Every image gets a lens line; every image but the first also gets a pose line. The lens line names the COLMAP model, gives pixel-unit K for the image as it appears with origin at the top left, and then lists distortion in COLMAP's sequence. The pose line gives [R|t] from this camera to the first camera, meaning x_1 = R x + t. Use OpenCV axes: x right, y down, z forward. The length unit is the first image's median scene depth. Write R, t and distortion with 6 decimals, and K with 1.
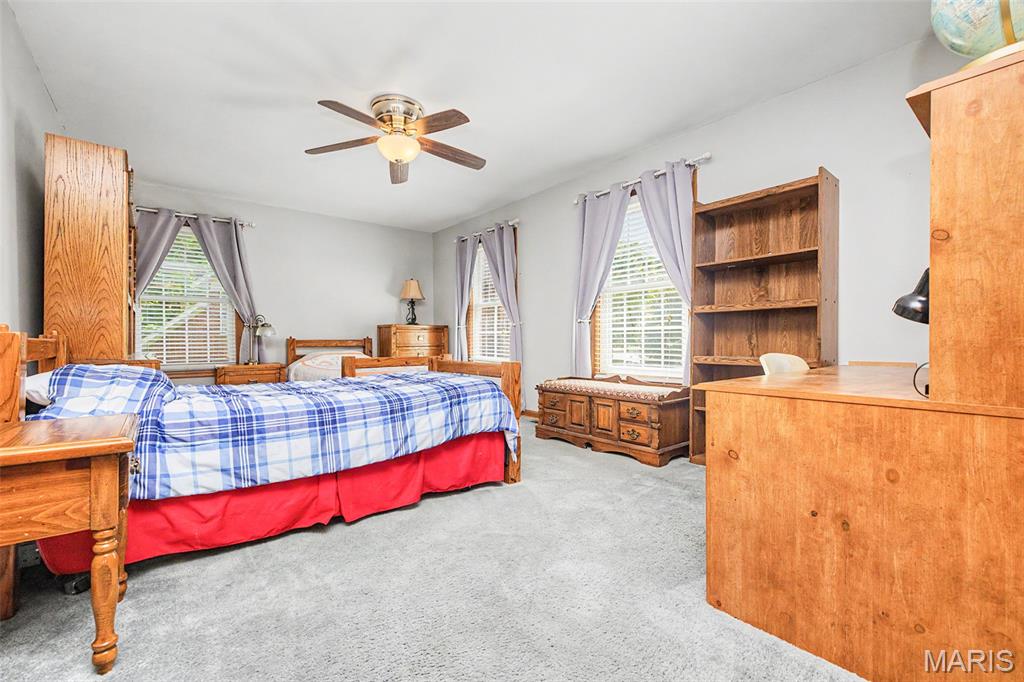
lens RADIAL K [[440.0, 0, 513.5], [0, 440.0, 341.3], [0, 0, 1]] dist [0.008977, -0.004751]
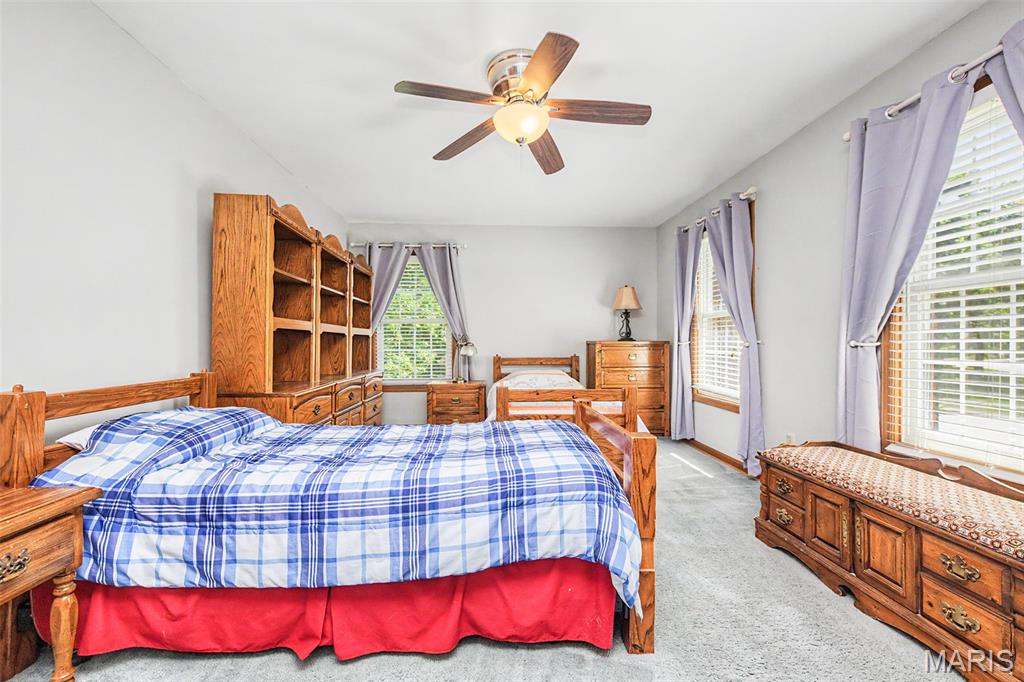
lens RADIAL K [[440.0, 0, 510.6], [0, 440.0, 343.4], [0, 0, 1]] dist [0.008977, -0.004751]
pose [[0.811378, 0.002600, -0.584516, 0.170547], [-0.002935, 0.999996, 0.000374, -0.064091], [0.584514, 0.001412, 0.811382, 0.387513]]
